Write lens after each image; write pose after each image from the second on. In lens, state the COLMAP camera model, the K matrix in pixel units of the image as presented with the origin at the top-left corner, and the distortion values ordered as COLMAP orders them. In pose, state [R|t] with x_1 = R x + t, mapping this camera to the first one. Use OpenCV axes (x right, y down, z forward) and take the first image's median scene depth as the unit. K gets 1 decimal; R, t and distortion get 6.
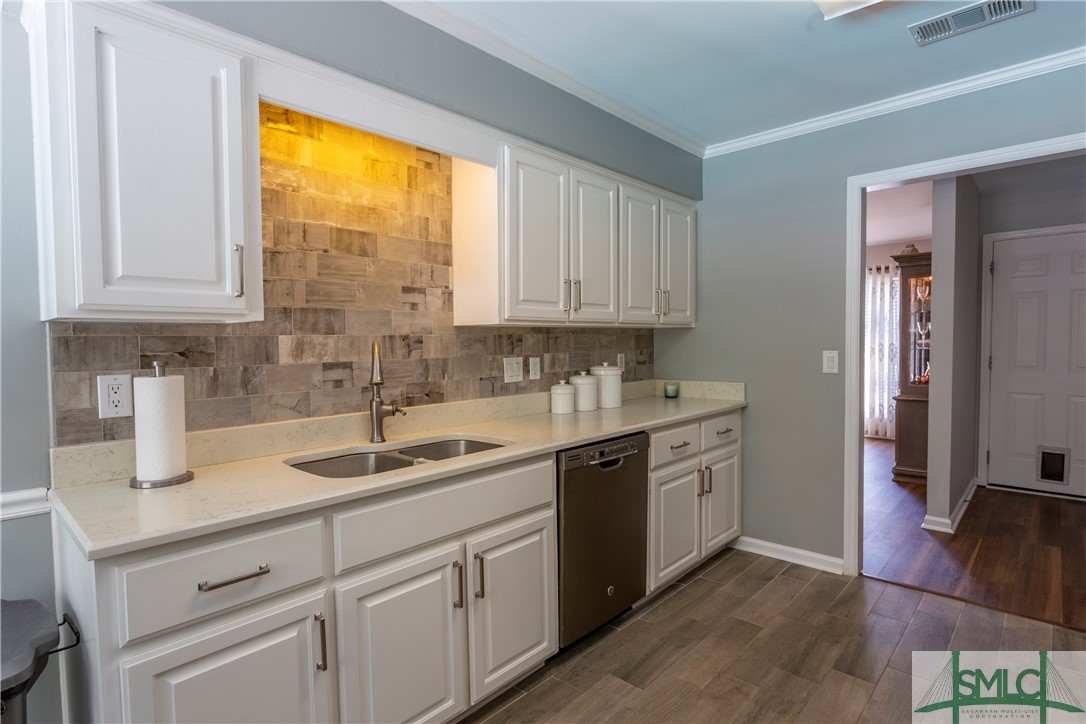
lens RADIAL K [[534.2, 0, 547.4], [0, 534.2, 362.6], [0, 0, 1]] dist [-0.027944, 0.009770]
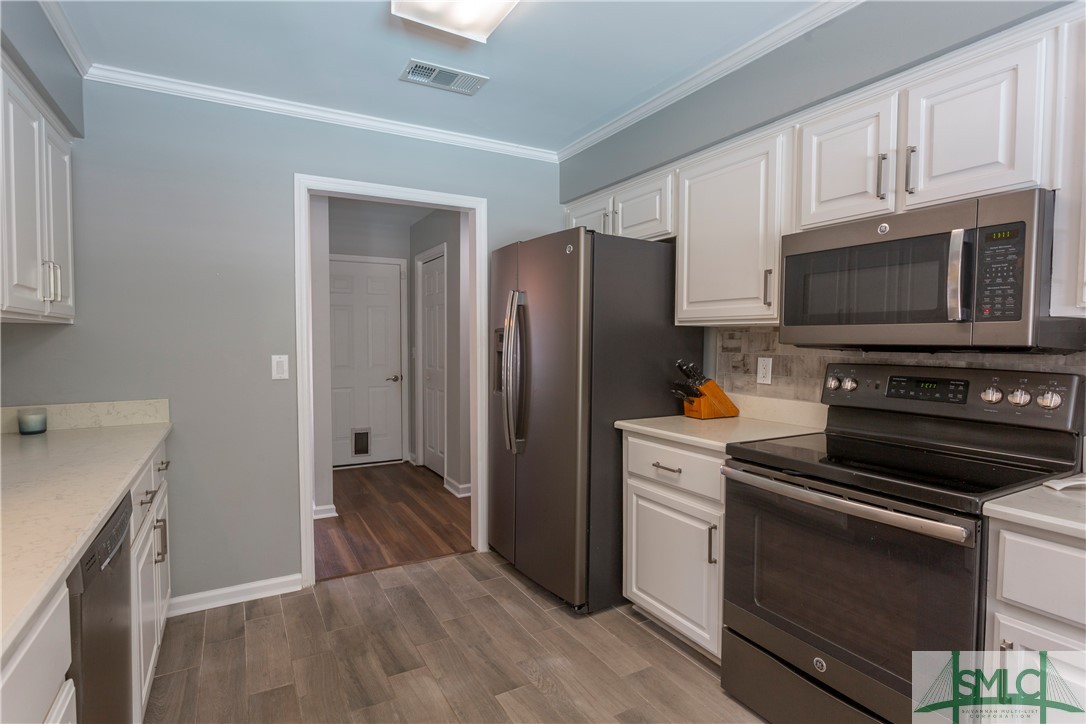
lens RADIAL K [[534.2, 0, 541.1], [0, 534.2, 364.0], [0, 0, 1]] dist [-0.027944, 0.009770]
pose [[0.318780, -0.031152, 0.947317, -0.239506], [0.036547, 0.999120, 0.020558, -0.010906], [-0.947124, 0.028068, 0.319638, 0.333256]]
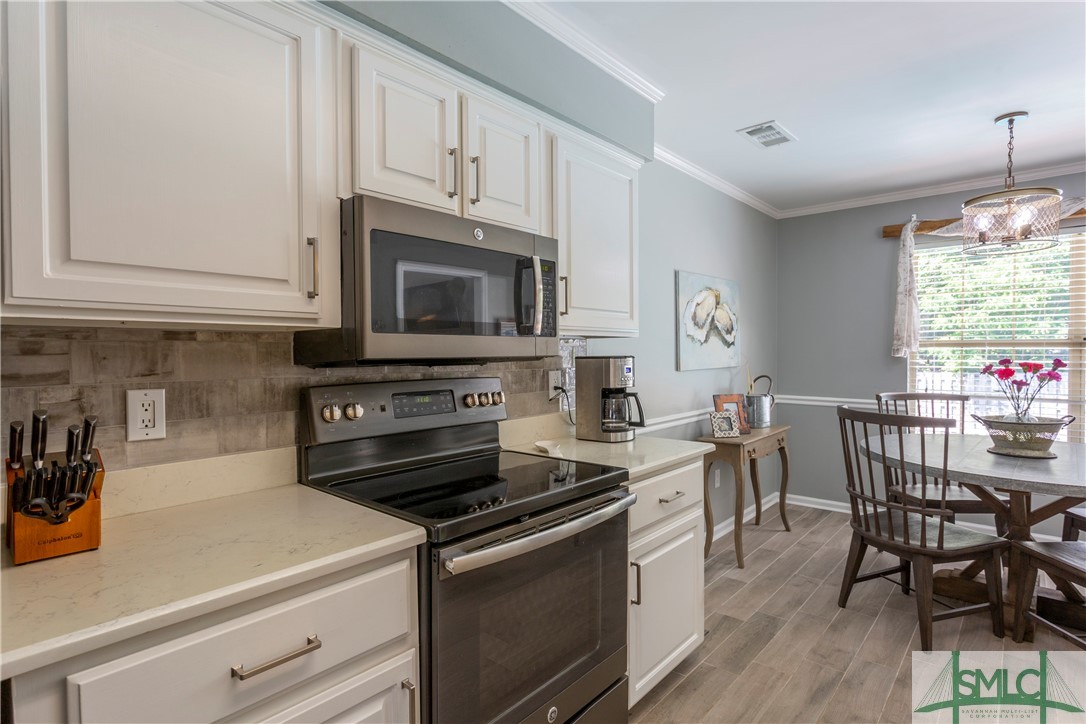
lens RADIAL K [[534.2, 0, 545.0], [0, 534.2, 361.0], [0, 0, 1]] dist [-0.027944, 0.009770]
pose [[-0.999775, 0.018128, -0.011058, 0.490273], [0.017385, 0.997799, 0.063996, -0.042129], [0.012194, 0.063789, -0.997889, 0.789181]]
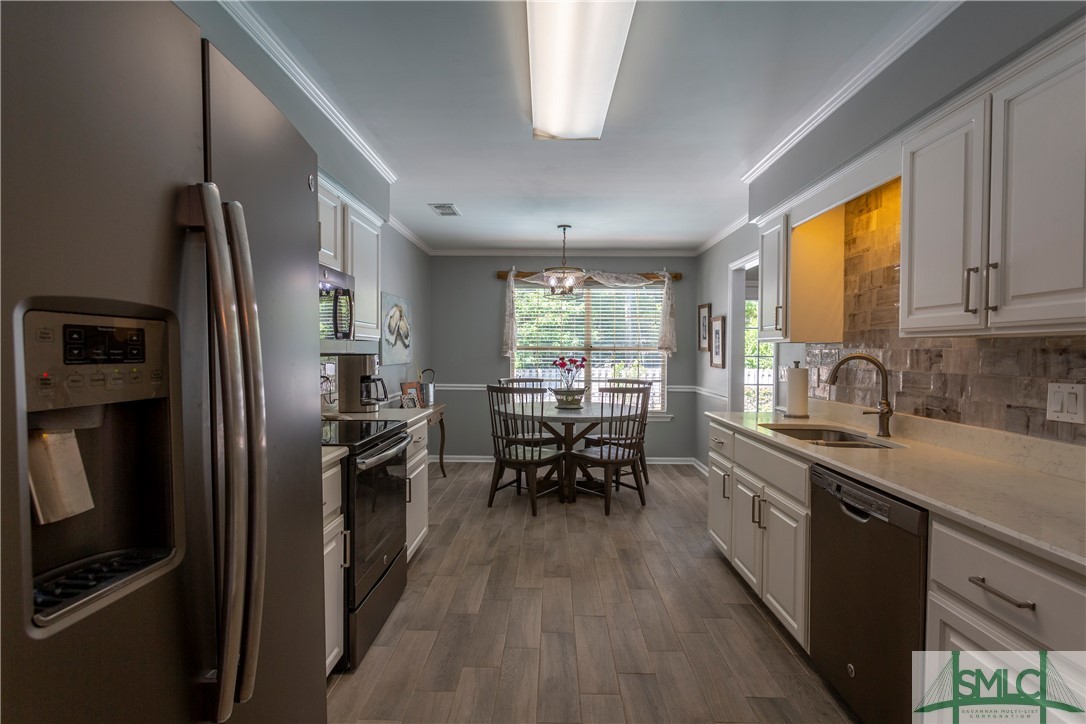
lens RADIAL K [[534.2, 0, 541.5], [0, 534.2, 362.5], [0, 0, 1]] dist [-0.027944, 0.009770]
pose [[-0.742015, 0.020364, -0.670074, 0.878226], [-0.027883, 0.997736, 0.061199, -0.059185], [0.669803, 0.064094, -0.739767, 1.111629]]
